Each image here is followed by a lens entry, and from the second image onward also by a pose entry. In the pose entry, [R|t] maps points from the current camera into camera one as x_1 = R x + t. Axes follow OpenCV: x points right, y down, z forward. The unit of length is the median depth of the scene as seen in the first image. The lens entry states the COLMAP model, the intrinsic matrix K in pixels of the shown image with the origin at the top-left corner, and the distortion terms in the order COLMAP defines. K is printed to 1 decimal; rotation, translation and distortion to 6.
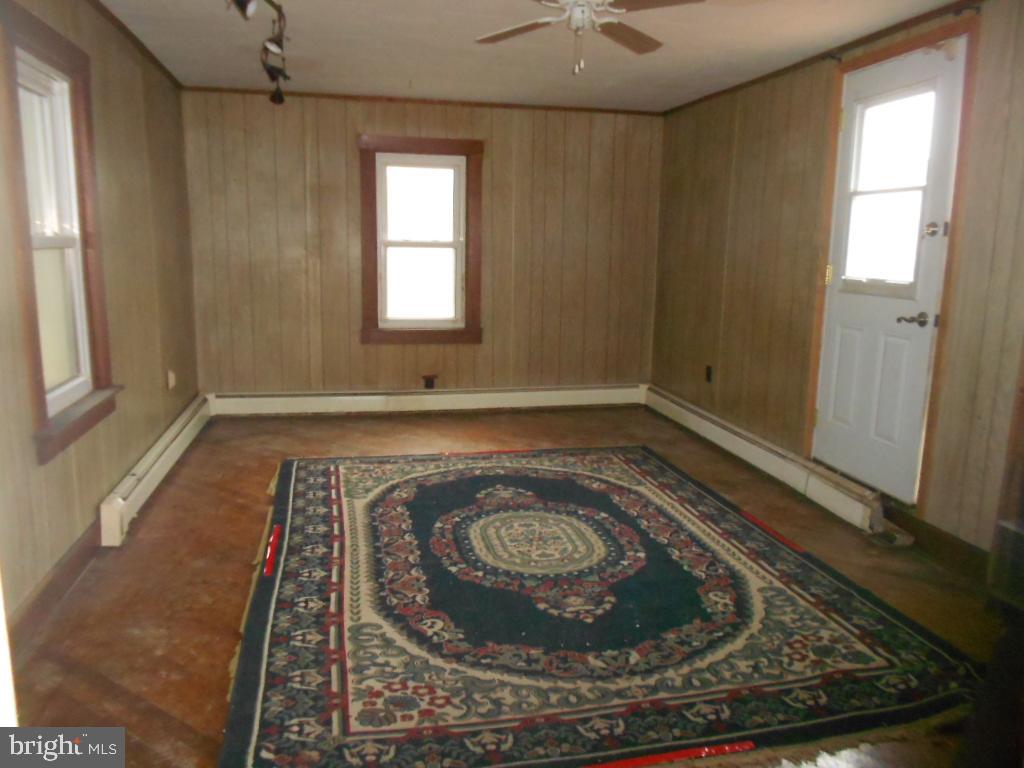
lens RADIAL K [[774.7, 0, 502.6], [0, 774.7, 388.3], [0, 0, 1]] dist [-0.046786, -0.000425]
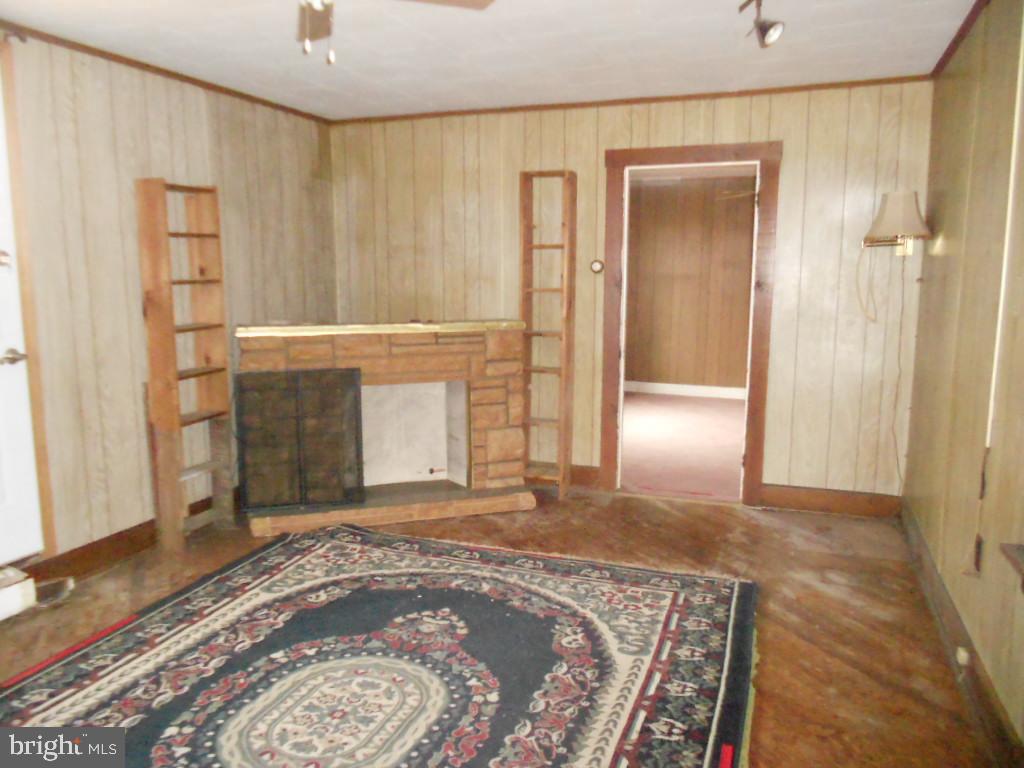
lens RADIAL K [[774.7, 0, 501.5], [0, 774.7, 380.9], [0, 0, 1]] dist [-0.046786, -0.000425]
pose [[-0.846623, -0.095095, 0.523628, -0.532926], [0.079045, 0.950525, 0.300425, -0.363869], [-0.526290, 0.295736, -0.797219, 1.797856]]
